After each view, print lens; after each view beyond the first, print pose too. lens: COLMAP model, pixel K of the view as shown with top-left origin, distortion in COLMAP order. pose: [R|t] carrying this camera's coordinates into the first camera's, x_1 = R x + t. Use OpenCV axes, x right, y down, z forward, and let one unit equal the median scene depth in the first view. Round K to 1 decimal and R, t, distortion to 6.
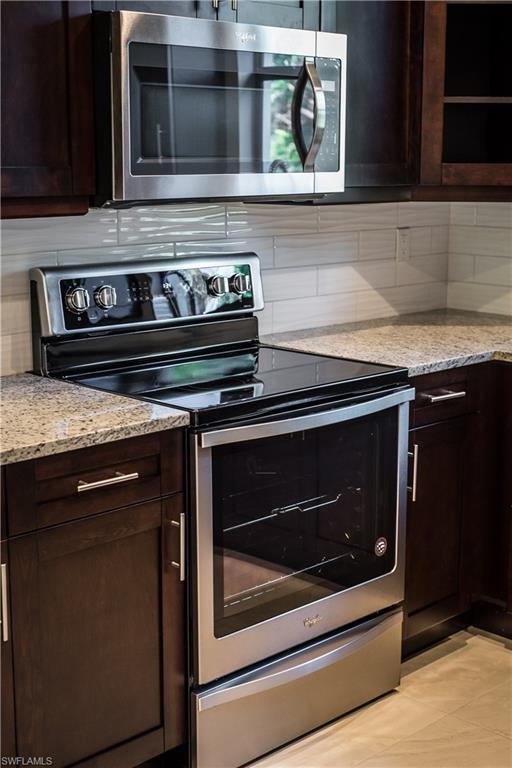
lens RADIAL K [[1182.6, 0, 256.0], [0, 1182.6, 384.0], [0, 0, 1]] dist [-0.028703, 0.028040]
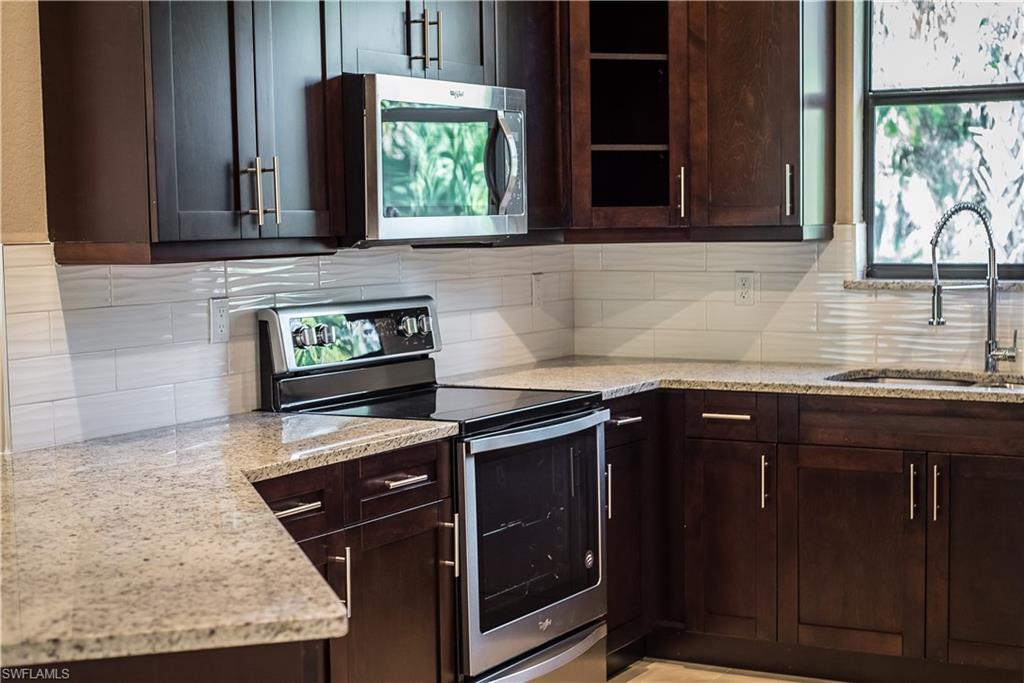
lens RADIAL K [[1757.5, 0, 512.2], [0, 1757.5, 360.5], [0, 0, 1]] dist [-0.029616, -0.037221]
pose [[0.962269, -0.038449, 0.269370, -0.340909], [0.068407, 0.992355, -0.102725, 0.105108], [-0.263360, 0.117276, 0.957542, -0.465809]]
